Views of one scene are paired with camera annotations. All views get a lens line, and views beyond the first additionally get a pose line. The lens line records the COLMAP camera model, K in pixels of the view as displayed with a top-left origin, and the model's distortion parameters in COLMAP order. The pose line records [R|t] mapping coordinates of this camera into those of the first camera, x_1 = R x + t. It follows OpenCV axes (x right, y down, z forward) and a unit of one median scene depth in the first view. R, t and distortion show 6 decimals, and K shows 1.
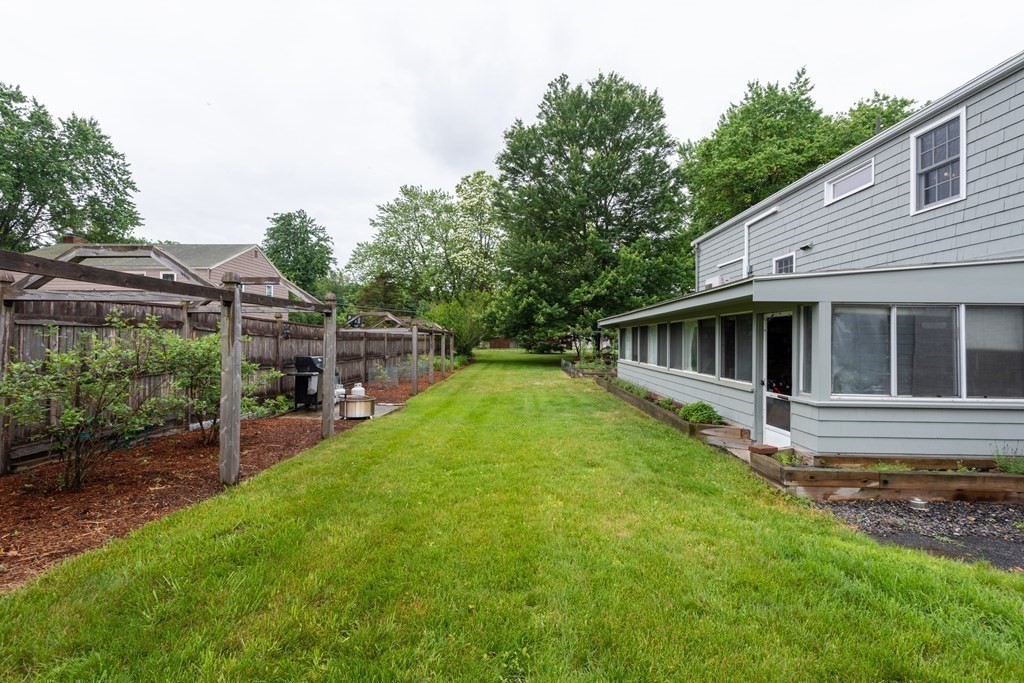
lens RADIAL K [[461.3, 0, 515.2], [0, 461.3, 342.1], [0, 0, 1]] dist [0.022598, -0.012060]
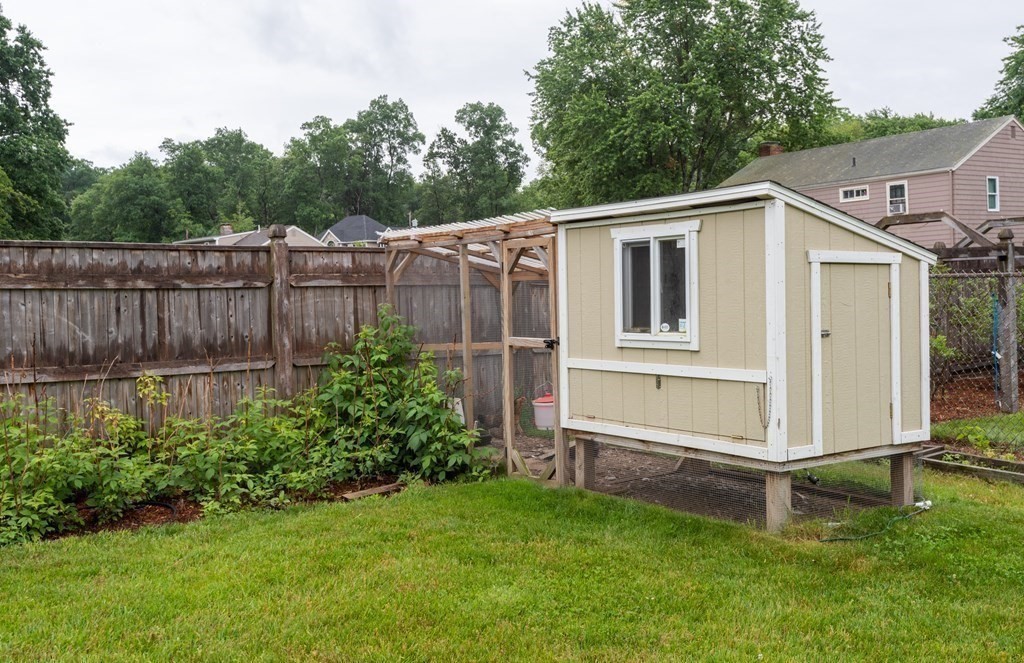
lens RADIAL K [[1018.7, 0, 536.7], [0, 1018.7, 299.1], [0, 0, 1]] dist [-0.001358, 0.000000]
pose [[0.613185, -0.024616, -0.789555, 0.079780], [0.045266, 0.998967, 0.004010, -0.005646], [0.788641, -0.038199, 0.613666, -0.247685]]
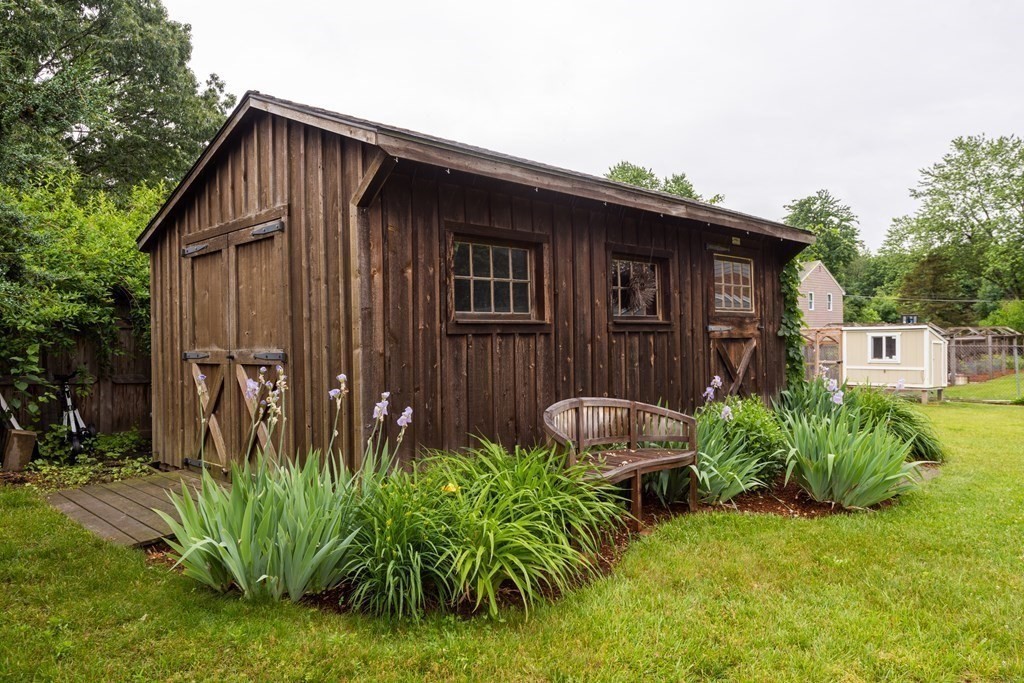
lens RADIAL K [[694.8, 0, 508.4], [0, 694.8, 339.4], [0, 0, 1]] dist [0.002255, -0.007235]
pose [[0.694918, -0.023100, -0.718718, 0.119186], [0.023629, 0.999678, -0.009284, -0.013434], [0.718701, -0.010531, 0.695240, -0.635056]]
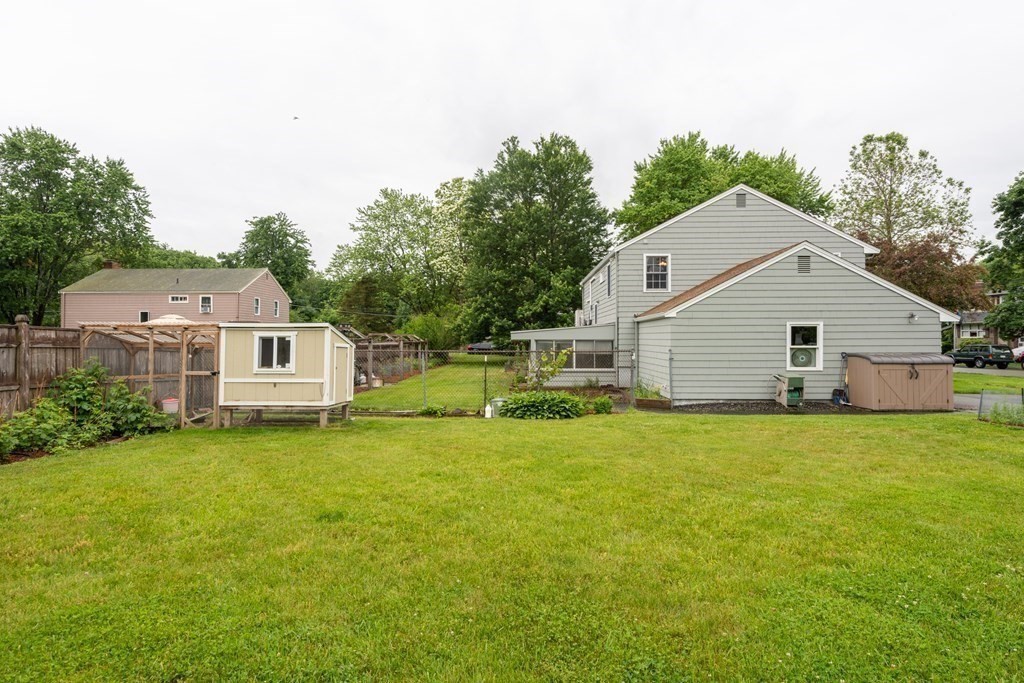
lens RADIAL K [[568.6, 0, 512.3], [0, 568.6, 335.4], [0, 0, 1]] dist [0.034224, -0.003884]
pose [[0.999916, -0.010740, -0.007224, 0.076964], [0.010664, 0.999888, -0.010490, -0.010423], [0.007336, 0.010412, 0.999919, -0.407708]]
